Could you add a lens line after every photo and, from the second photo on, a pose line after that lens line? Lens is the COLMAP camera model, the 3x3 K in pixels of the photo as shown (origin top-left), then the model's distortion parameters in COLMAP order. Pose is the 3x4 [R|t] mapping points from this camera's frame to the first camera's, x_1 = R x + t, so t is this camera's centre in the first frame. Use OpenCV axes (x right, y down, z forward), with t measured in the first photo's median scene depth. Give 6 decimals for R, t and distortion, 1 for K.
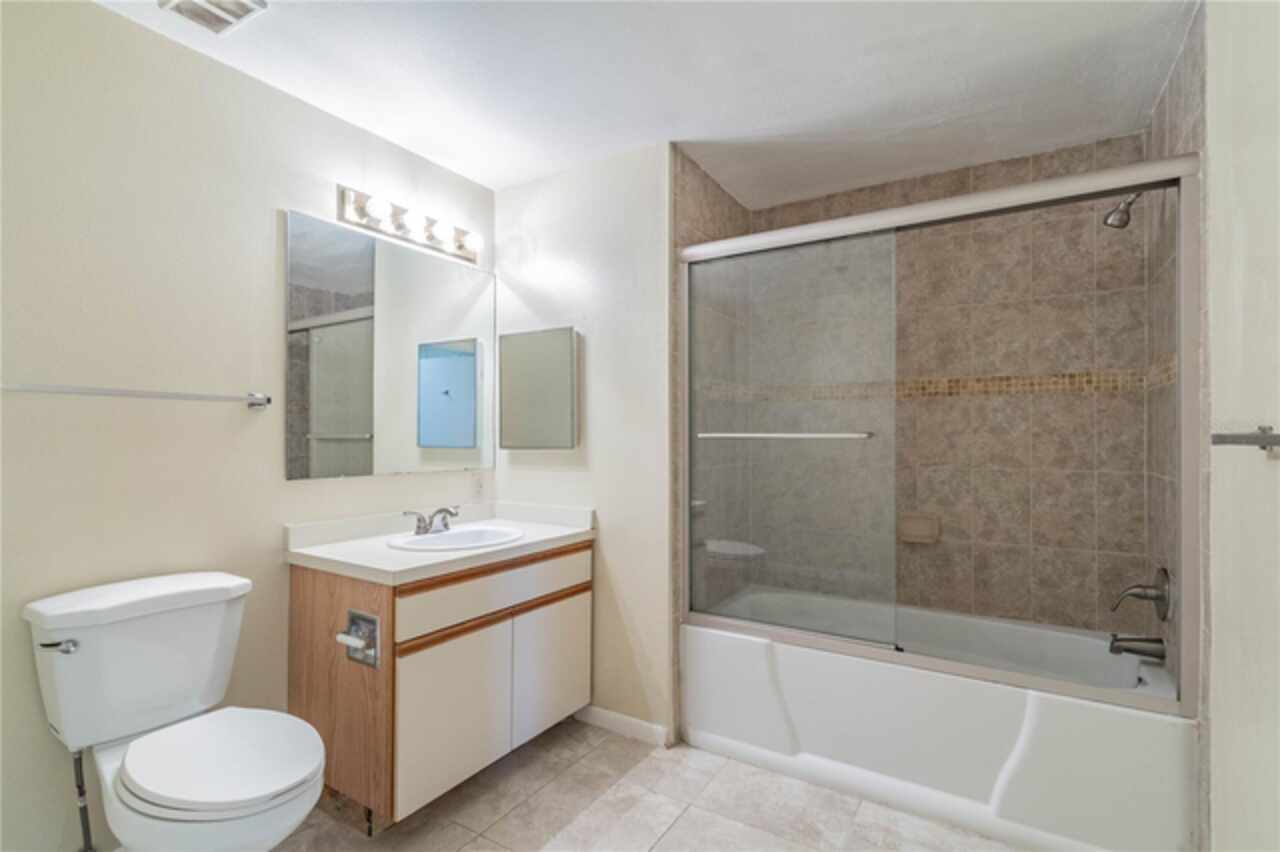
lens RADIAL K [[585.1, 0, 642.0], [0, 585.1, 432.3], [0, 0, 1]] dist [0.000395, -0.000083]
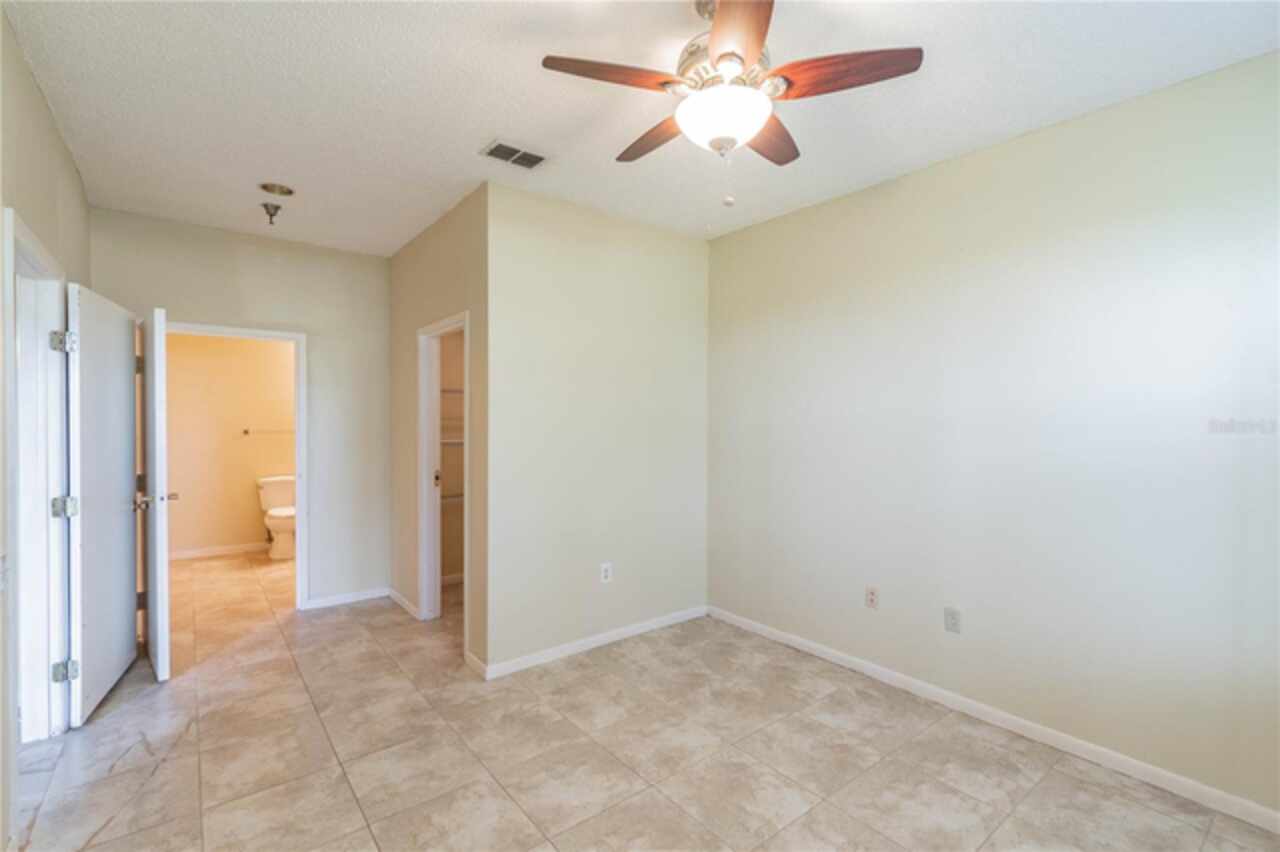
lens RADIAL K [[554.9, 0, 624.2], [0, 554.9, 424.6], [0, 0, 1]] dist [0.022126, -0.000079]
pose [[0.939248, 0.002530, -0.343230, 1.830962], [0.002606, 0.999891, 0.014501, -0.111837], [0.343229, -0.014514, 0.939139, -1.235938]]
